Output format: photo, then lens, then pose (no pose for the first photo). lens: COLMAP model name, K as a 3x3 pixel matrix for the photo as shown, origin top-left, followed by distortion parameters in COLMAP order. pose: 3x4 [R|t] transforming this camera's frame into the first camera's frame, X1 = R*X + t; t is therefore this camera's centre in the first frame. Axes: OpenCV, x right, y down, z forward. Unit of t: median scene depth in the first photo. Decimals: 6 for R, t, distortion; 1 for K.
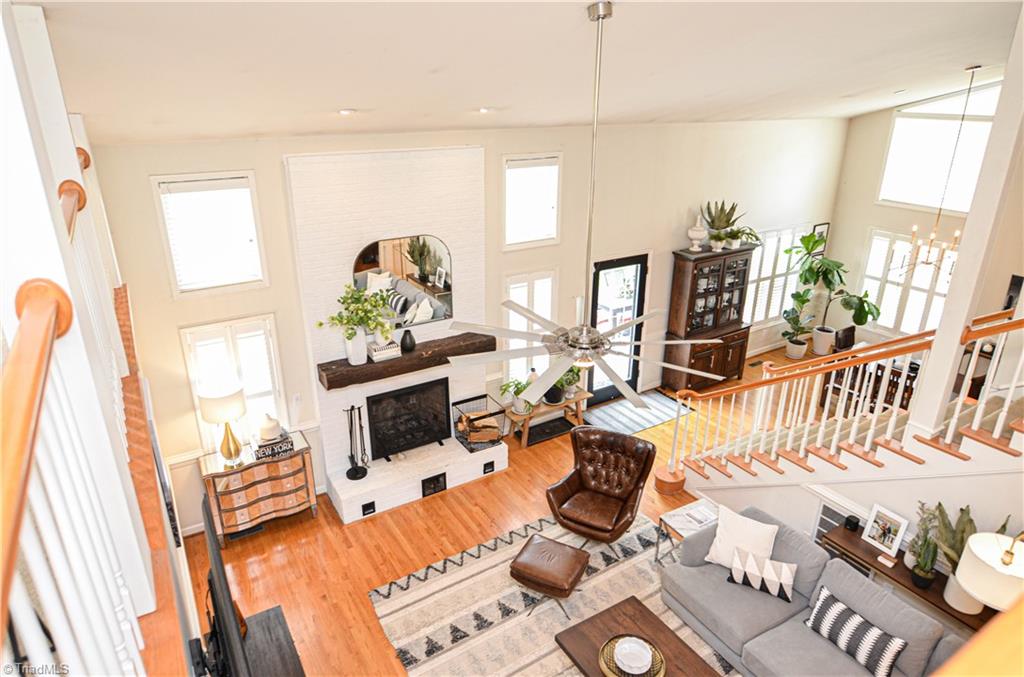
lens RADIAL K [[621.6, 0, 513.0], [0, 621.6, 332.7], [0, 0, 1]] dist [-0.012493, -0.002448]
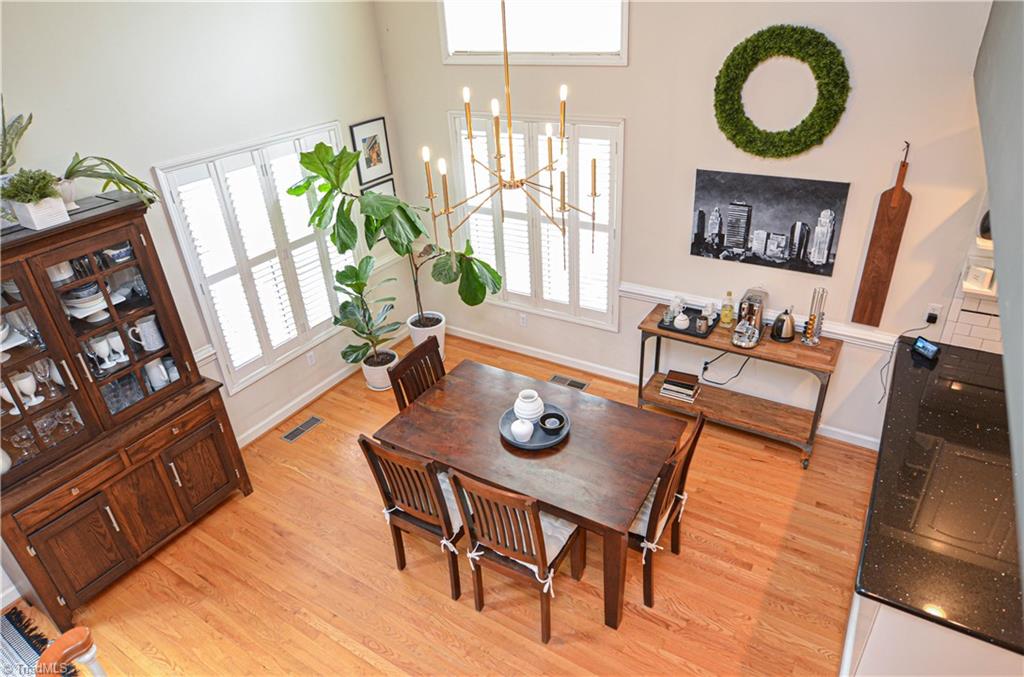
lens RADIAL K [[630.1, 0, 512.6], [0, 630.1, 336.6], [0, 0, 1]] dist [-0.009611, -0.004327]
pose [[0.898135, -0.259290, 0.355136, 0.549436], [0.215568, 0.963565, 0.158344, -0.090411], [-0.383254, -0.065659, 0.921306, 0.688854]]
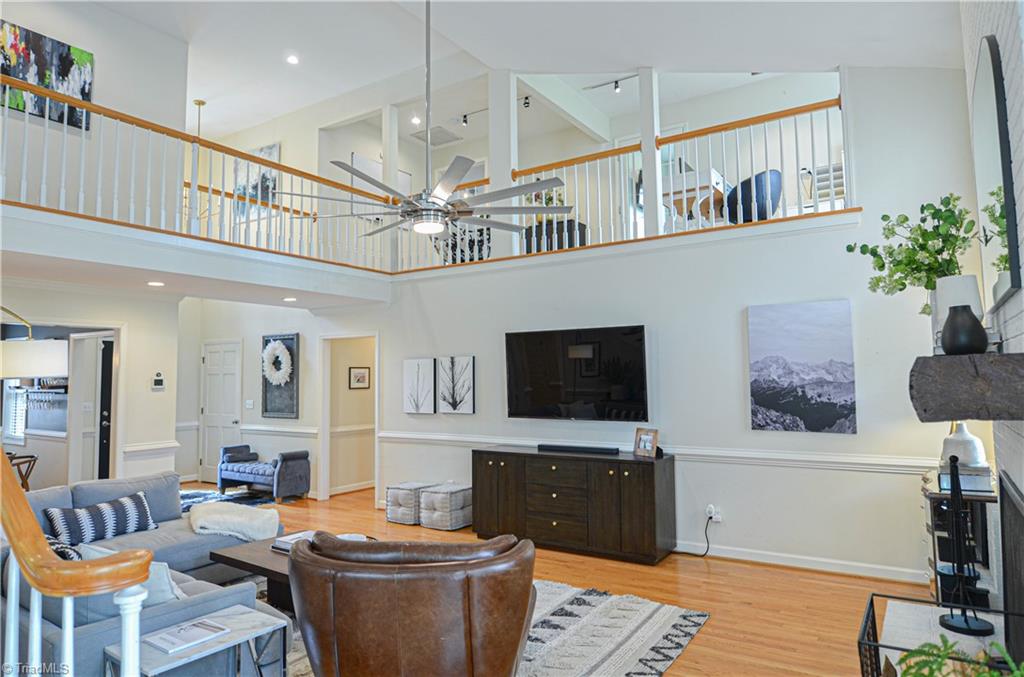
lens RADIAL K [[630.1, 0, 512.6], [0, 630.1, 336.6], [0, 0, 1]] dist [-0.009611, -0.004327]
pose [[-0.911098, -0.022202, -0.411592, 0.226675], [-0.145344, 0.951715, 0.270394, -0.045563], [0.385715, 0.306178, -0.870332, 1.136553]]
